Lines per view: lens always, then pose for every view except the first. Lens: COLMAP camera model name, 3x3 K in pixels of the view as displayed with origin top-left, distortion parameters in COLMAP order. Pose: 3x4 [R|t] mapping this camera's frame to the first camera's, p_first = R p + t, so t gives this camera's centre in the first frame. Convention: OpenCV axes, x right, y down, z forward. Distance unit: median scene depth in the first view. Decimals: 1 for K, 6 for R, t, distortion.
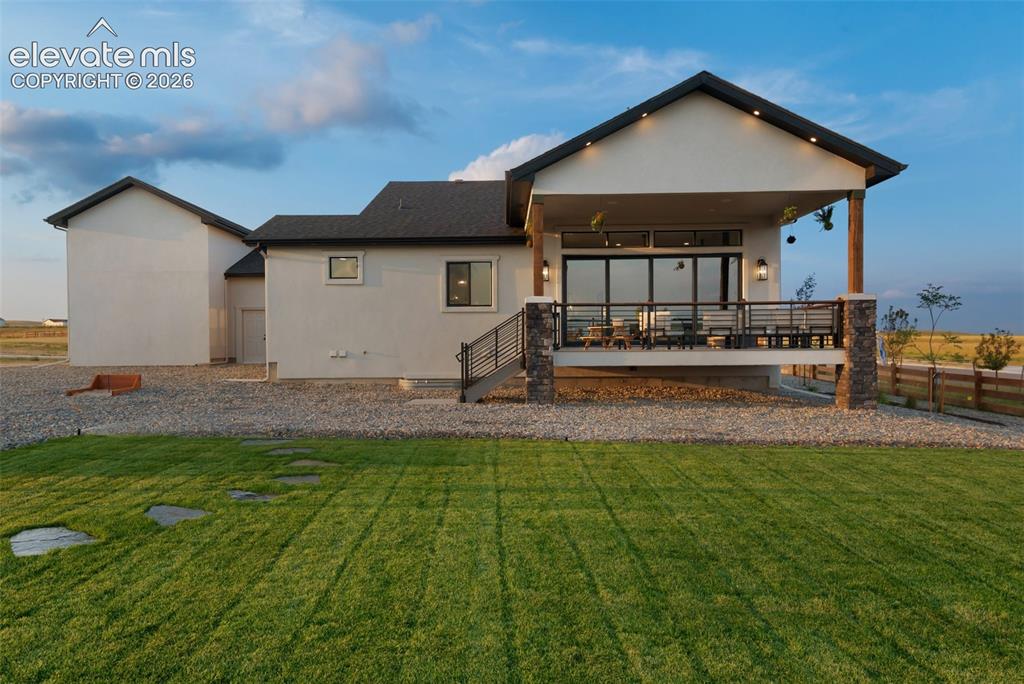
lens RADIAL K [[645.4, 0, 512.0], [0, 645.4, 342.0], [0, 0, 1]] dist [0.021015, 0.000570]
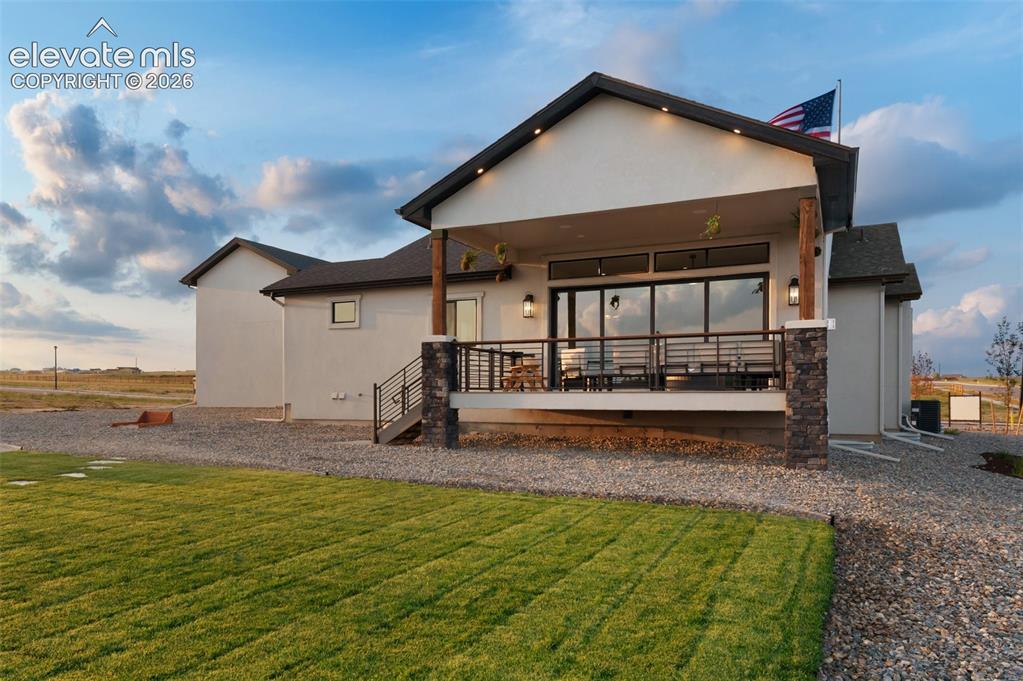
lens RADIAL K [[791.0, 0, 510.9], [0, 791.0, 394.5], [0, 0, 1]] dist [0.014217, 0.001451]
pose [[0.893998, 0.005100, -0.448041, 0.634490], [-0.004110, 0.999986, 0.003181, 0.012590], [0.448052, -0.001002, 0.894007, -0.005021]]
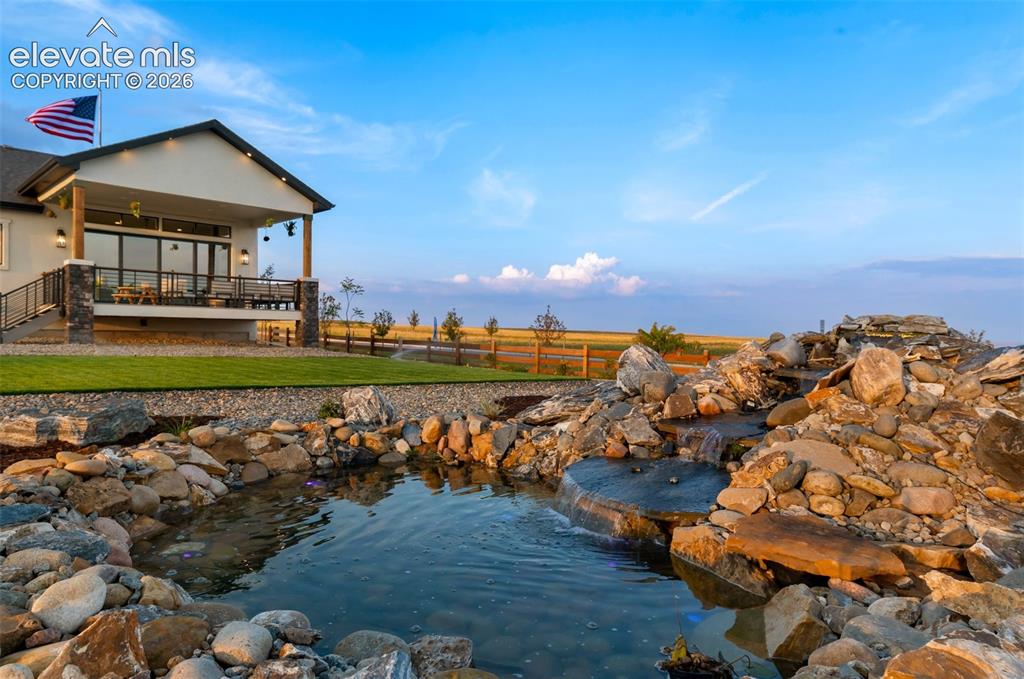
lens RADIAL K [[608.7, 0, 512.0], [0, 608.7, 339.5], [0, 0, 1]] dist [0.009013, -0.000070]
pose [[0.673069, 0.002445, 0.739576, -0.262616], [-0.015635, 0.999818, 0.010924, 0.057358], [-0.739414, -0.018916, 0.672985, -0.424848]]
